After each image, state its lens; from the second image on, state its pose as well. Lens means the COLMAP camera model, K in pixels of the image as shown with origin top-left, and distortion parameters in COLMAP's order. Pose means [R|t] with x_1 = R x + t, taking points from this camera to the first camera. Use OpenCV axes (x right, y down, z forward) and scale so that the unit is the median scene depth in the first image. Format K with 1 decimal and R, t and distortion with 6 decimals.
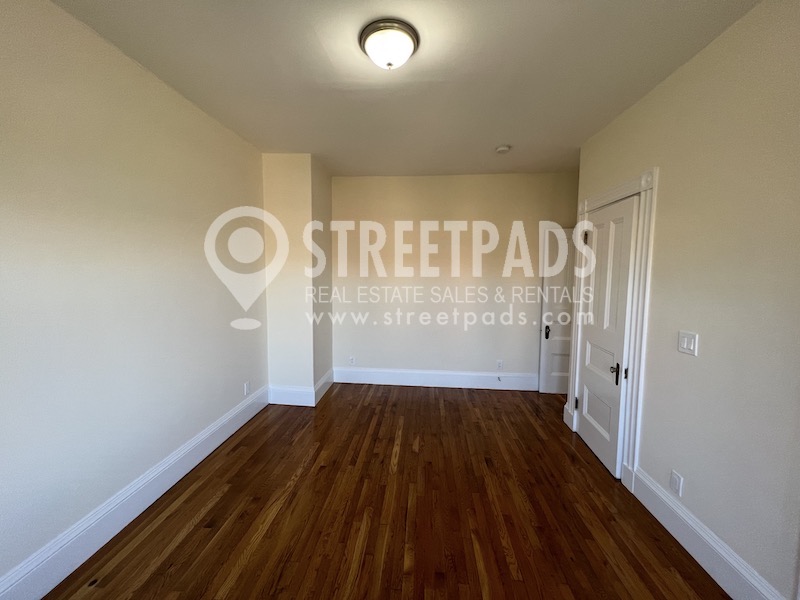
lens RADIAL K [[319.9, 0, 397.1], [0, 319.9, 297.7], [0, 0, 1]] dist [-0.000935, 0.000279]
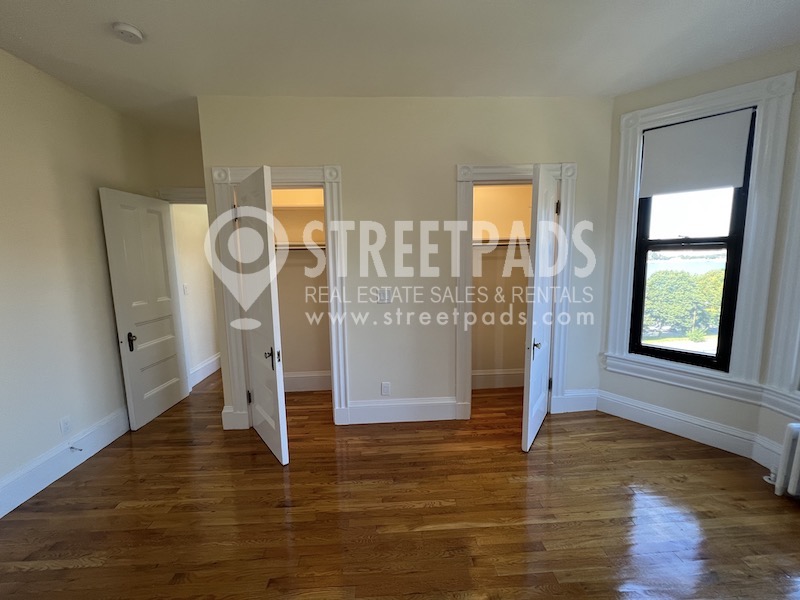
lens RADIAL K [[319.9, 0, 397.1], [0, 319.9, 297.7], [0, 0, 1]] dist [-0.000935, 0.000279]
pose [[-0.130557, -0.124712, 0.983566, -0.481834], [0.097959, 0.985580, 0.137970, -0.044449], [-0.986589, 0.114363, -0.116458, 0.896355]]
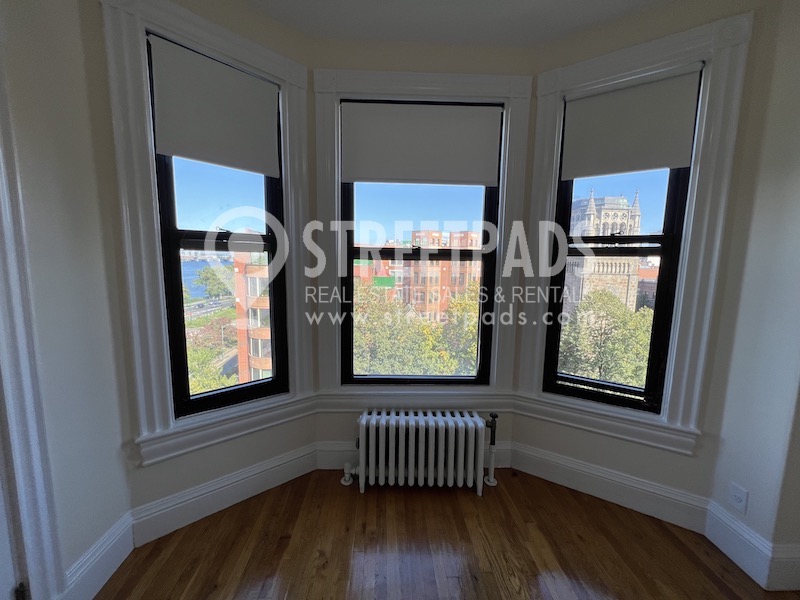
lens RADIAL K [[327.9, 0, 400.0], [0, 327.9, 300.0], [0, 0, 1]] dist [0.002927, 0.000203]
pose [[-0.989810, -0.007941, -0.142170, 0.184052], [-0.037190, 0.978205, 0.204283, -0.017932], [0.137449, 0.207489, -0.968533, 0.641038]]
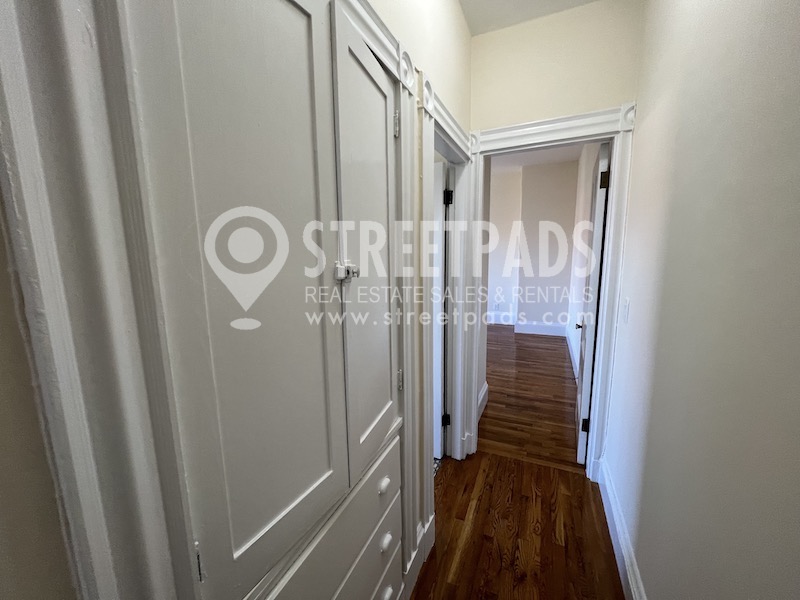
lens RADIAL K [[319.9, 0, 397.1], [0, 319.9, 297.7], [0, 0, 1]] dist [-0.000935, 0.000279]
pose [[-0.339083, 0.142494, -0.929902, 2.158728], [-0.060768, 0.983080, 0.172802, -0.097620], [0.938792, 0.115103, -0.324687, 1.504432]]
